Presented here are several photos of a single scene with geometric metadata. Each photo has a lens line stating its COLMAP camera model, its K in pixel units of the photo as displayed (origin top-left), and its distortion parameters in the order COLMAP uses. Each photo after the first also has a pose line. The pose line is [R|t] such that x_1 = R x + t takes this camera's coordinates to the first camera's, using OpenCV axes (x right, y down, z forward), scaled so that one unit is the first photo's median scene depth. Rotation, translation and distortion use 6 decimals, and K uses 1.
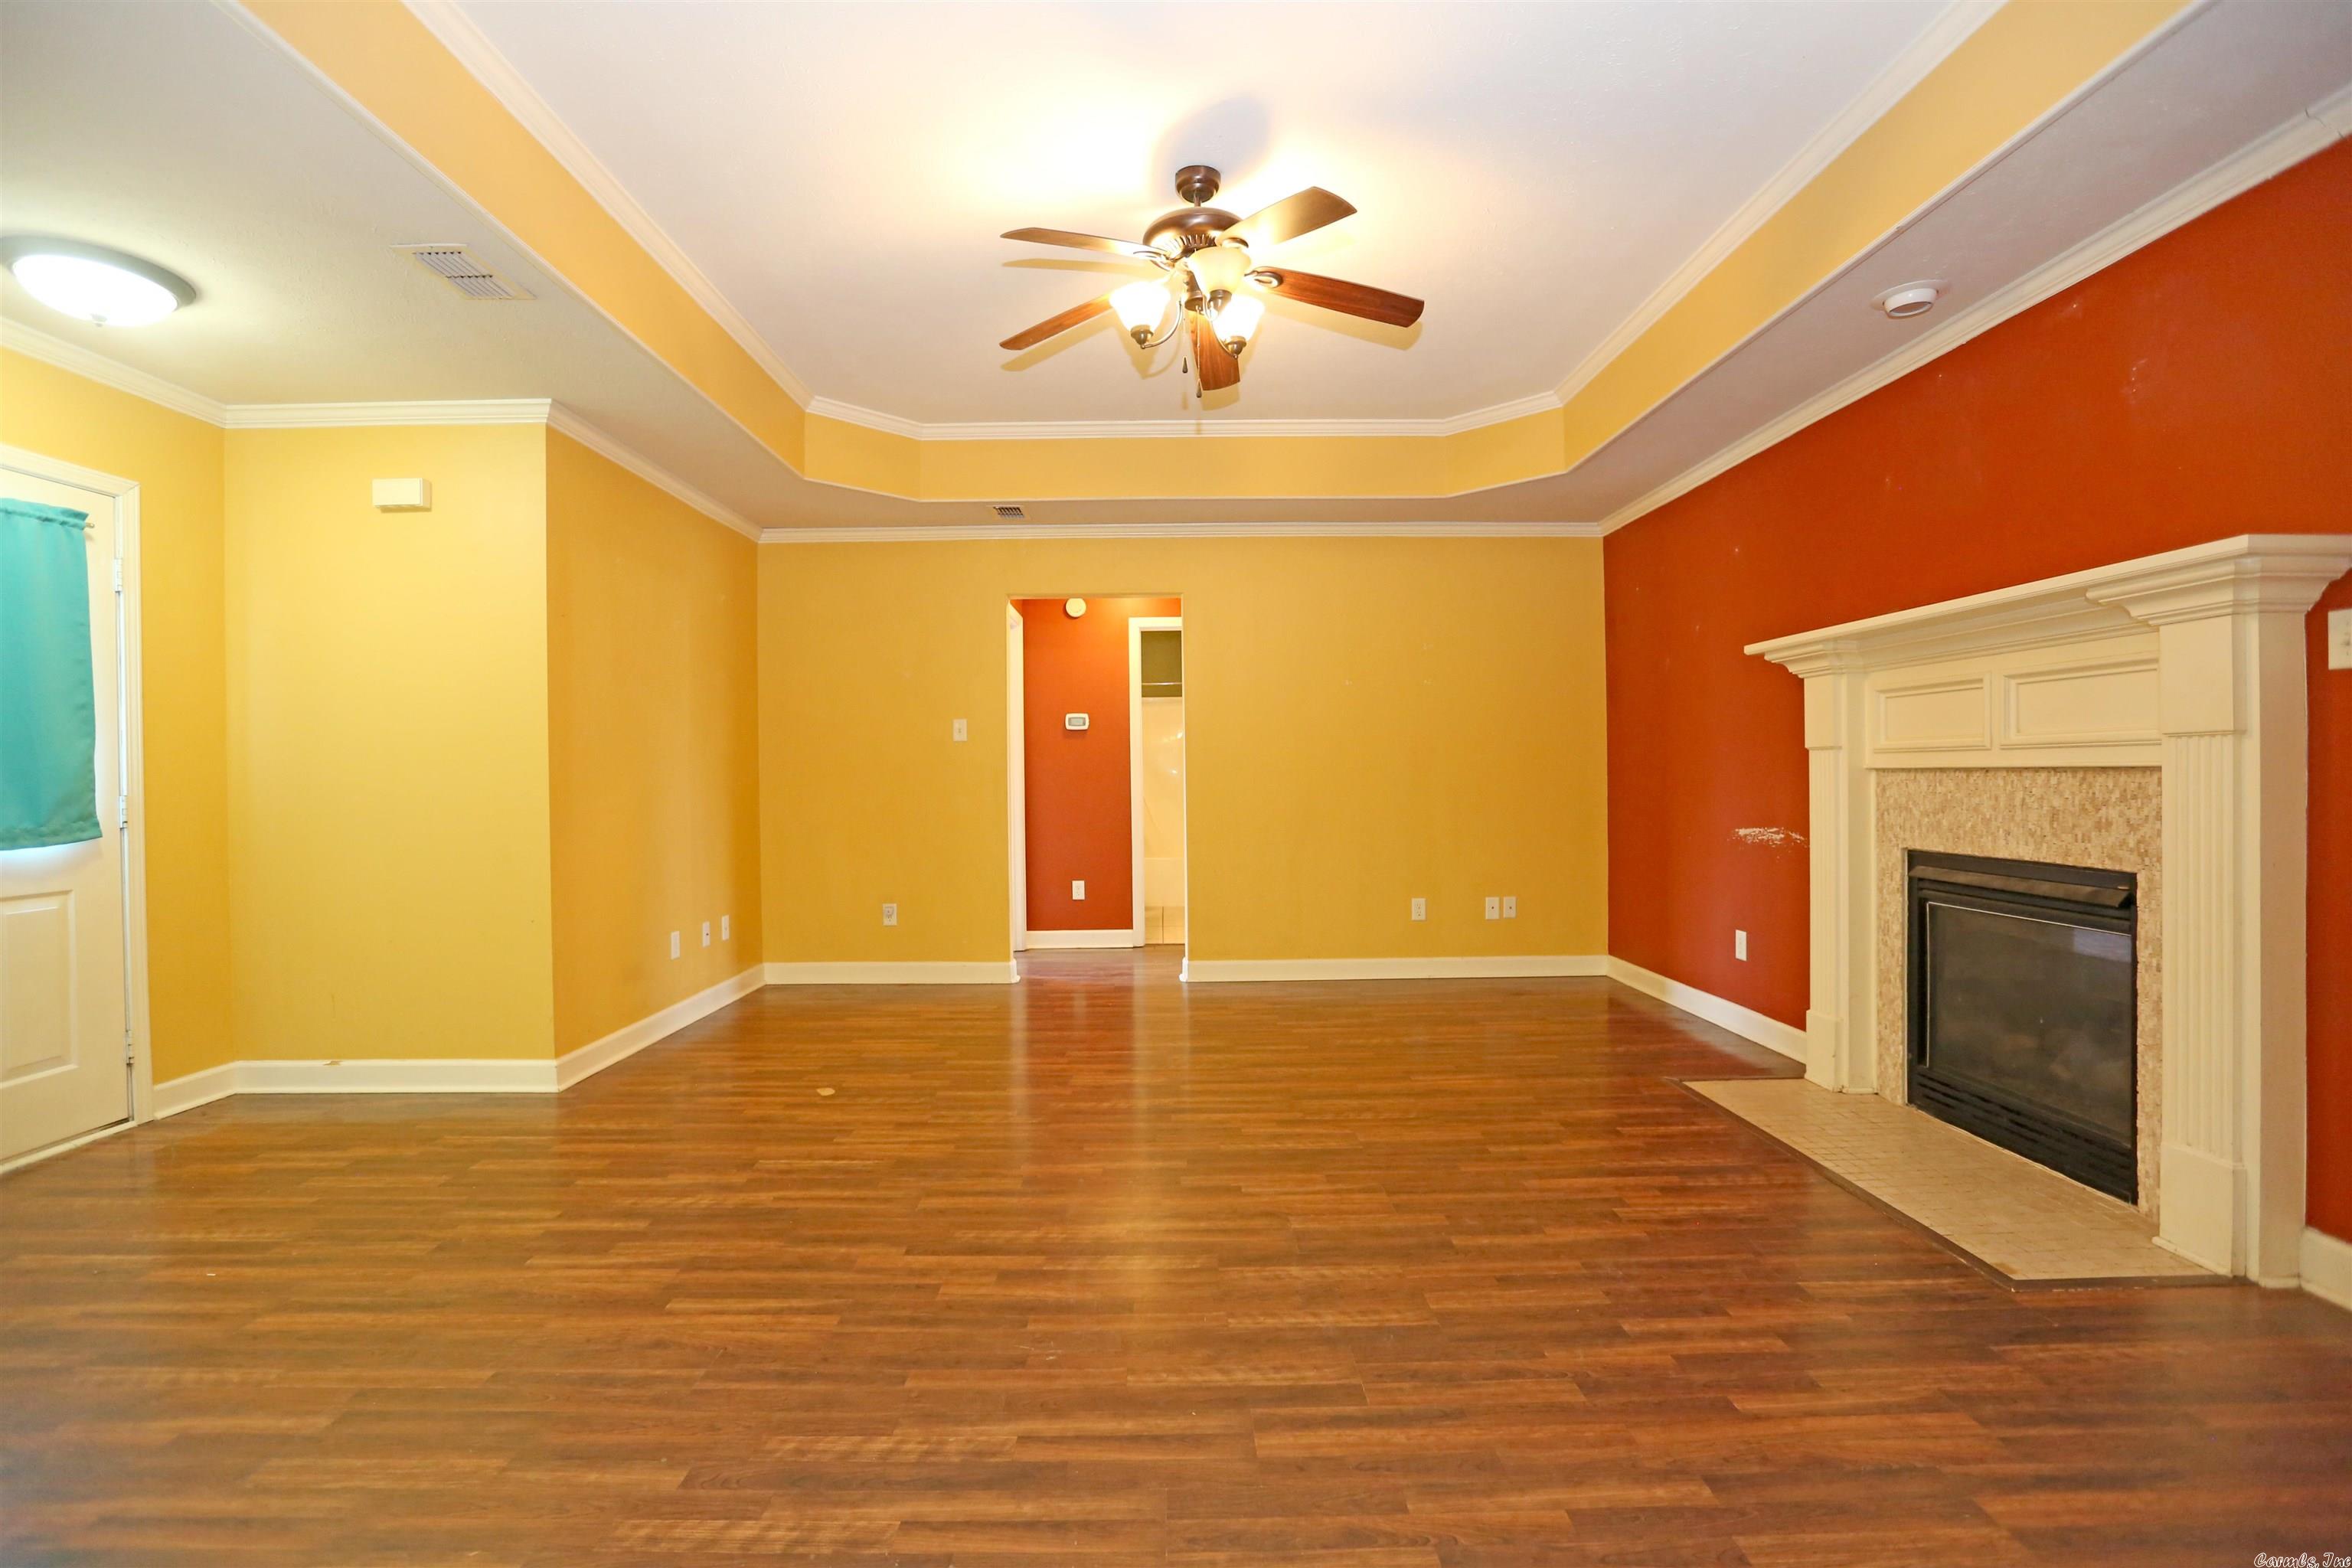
lens RADIAL K [[1069.6, 0, 1172.9], [0, 1069.6, 775.1], [0, 0, 1]] dist [-0.027198, 0.000919]
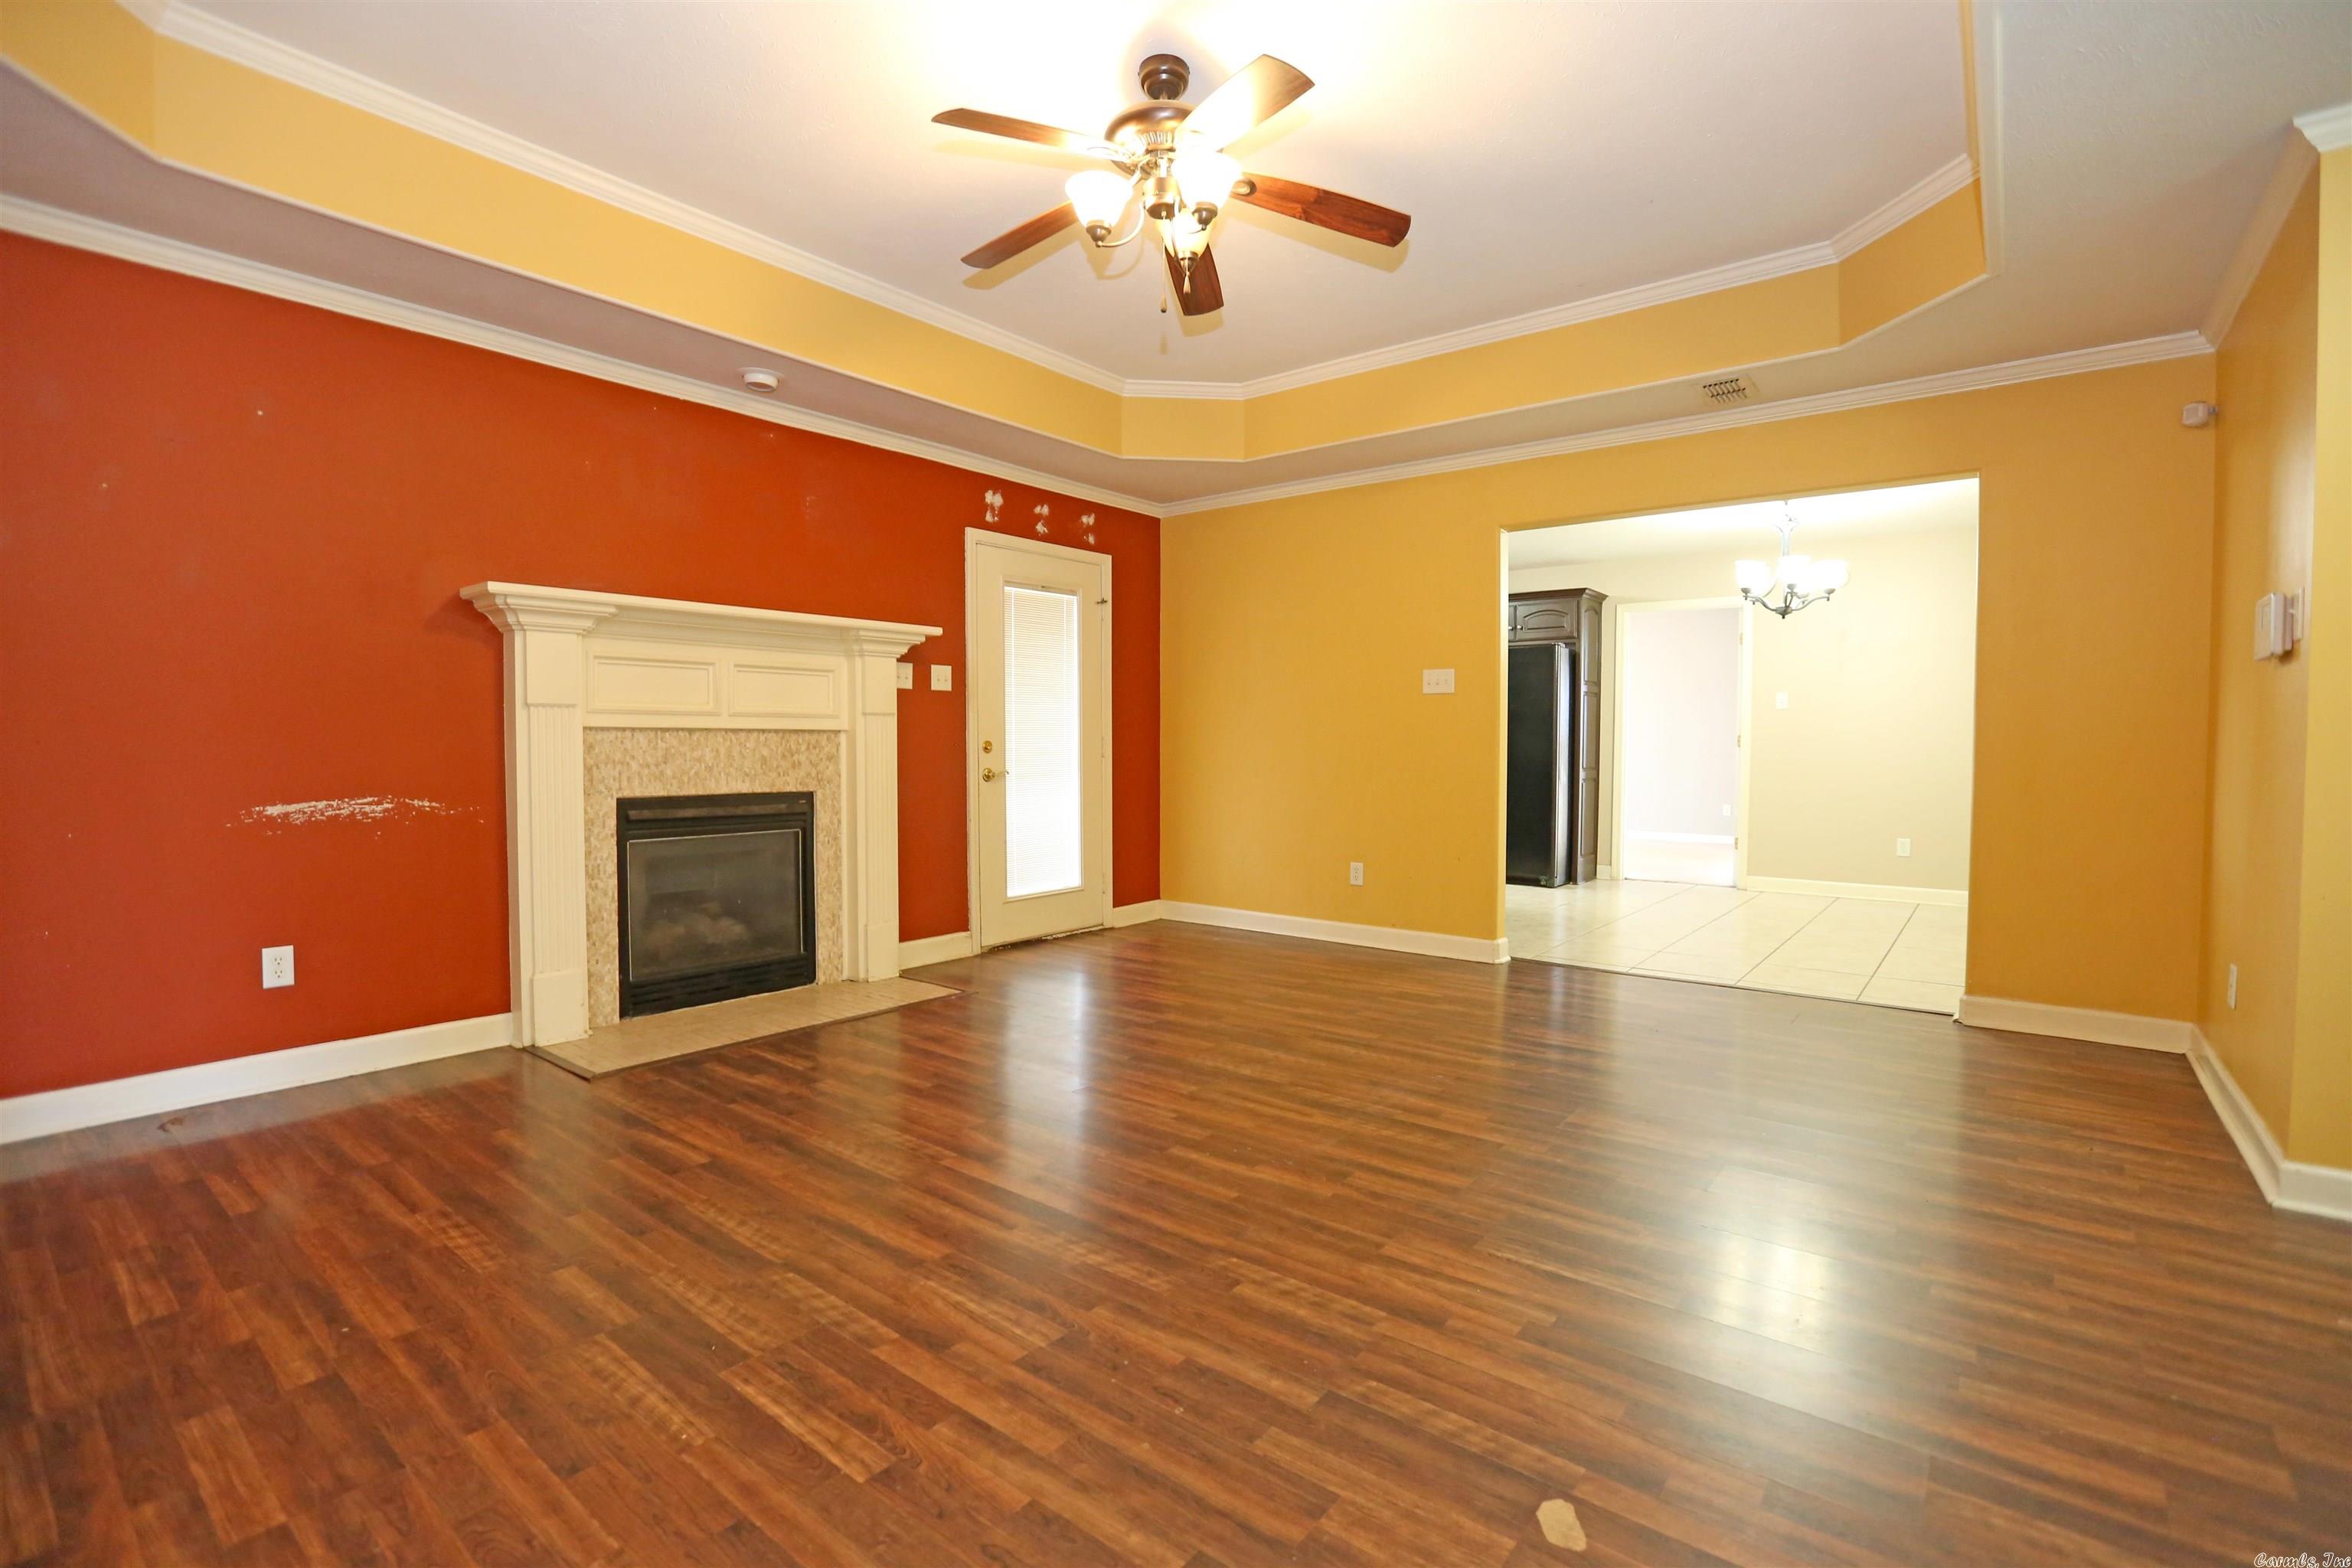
lens RADIAL K [[1065.5, 0, 1171.6], [0, 1065.5, 780.2], [0, 0, 1]] dist [-0.060029, 0.023552]
pose [[-0.772514, -0.012300, 0.634879, -0.561301], [0.006649, 0.999601, 0.027457, 0.026566], [-0.634963, 0.025432, -0.772124, 1.703884]]
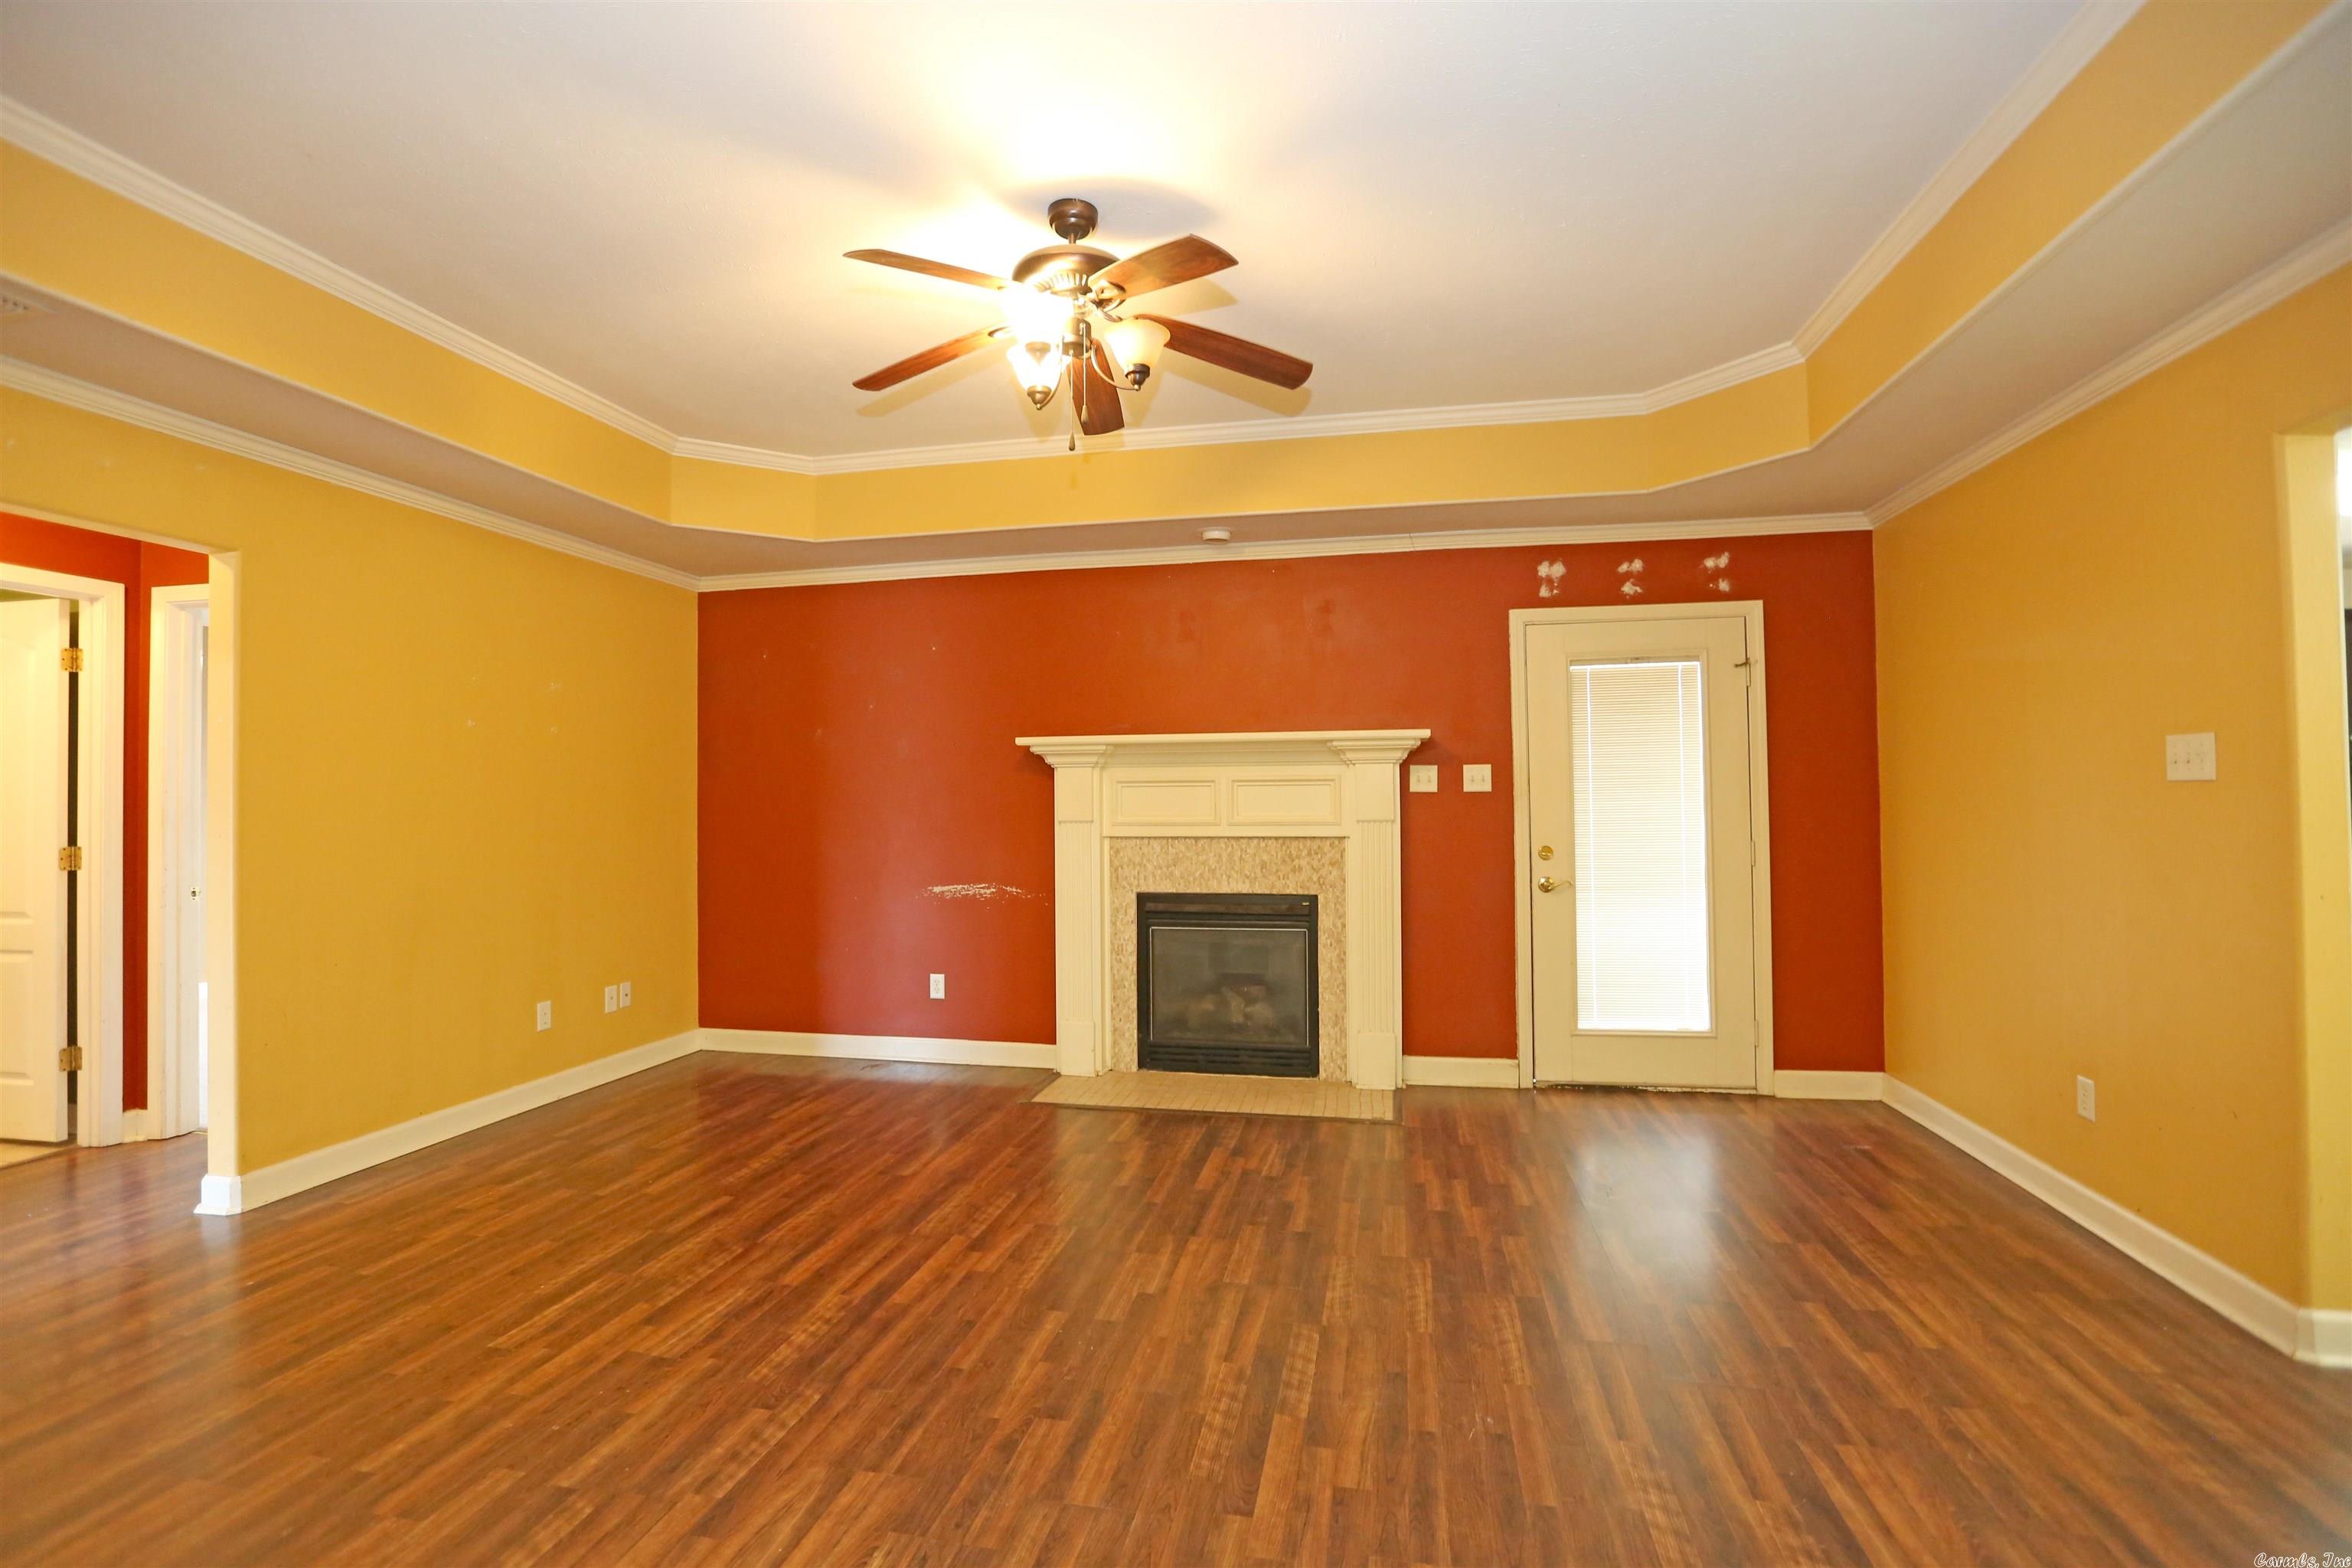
lens RADIAL K [[1065.5, 0, 1171.6], [0, 1065.5, 780.2], [0, 0, 1]] dist [-0.060029, 0.023552]
pose [[0.213577, 0.030157, 0.976461, -0.826017], [0.005175, 0.999474, -0.032000, -0.041799], [-0.976912, 0.011887, 0.213309, 0.730049]]
